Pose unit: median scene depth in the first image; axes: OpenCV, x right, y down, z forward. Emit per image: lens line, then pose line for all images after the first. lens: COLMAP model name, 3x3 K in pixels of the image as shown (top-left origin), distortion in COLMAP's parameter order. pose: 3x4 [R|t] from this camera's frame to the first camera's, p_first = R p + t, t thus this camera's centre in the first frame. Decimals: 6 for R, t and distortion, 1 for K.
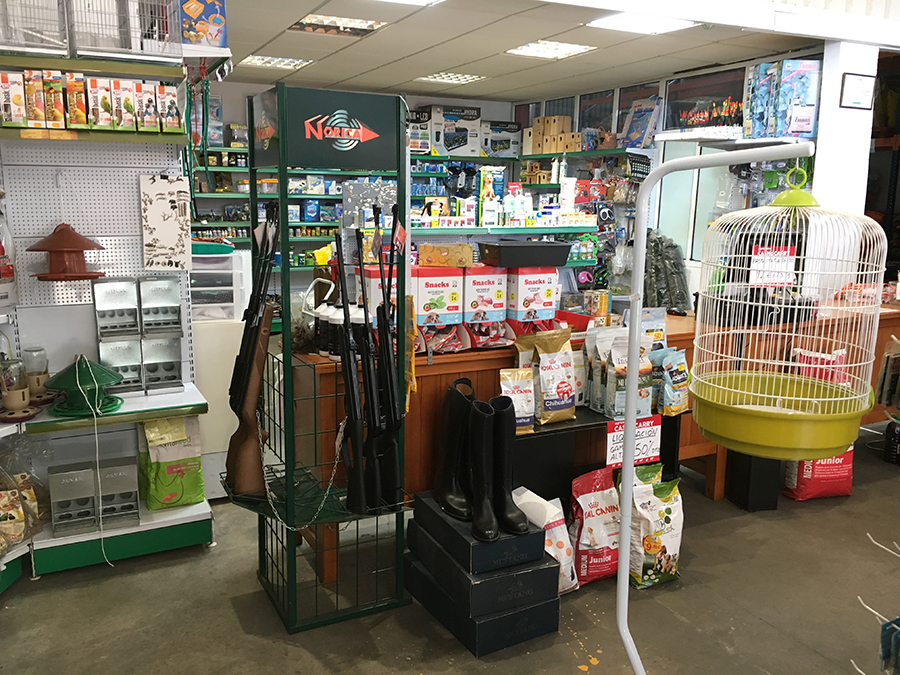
lens RADIAL K [[769.6, 0, 447.4], [0, 769.6, 339.1], [0, 0, 1]] dist [0.070566, -0.099810]
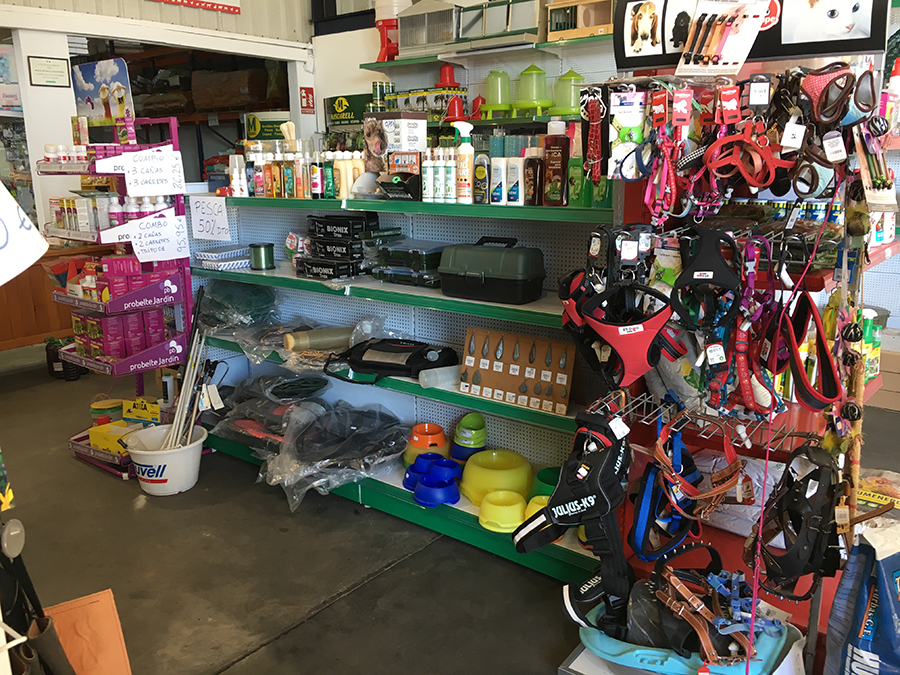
lens RADIAL K [[769.6, 0, 448.1], [0, 769.6, 336.3], [0, 0, 1]] dist [0.070566, -0.099810]
pose [[0.908056, -0.116790, 0.402236, 0.884616], [0.101147, 0.993061, 0.059996, 0.115763], [-0.406451, -0.013795, 0.913568, -0.541376]]
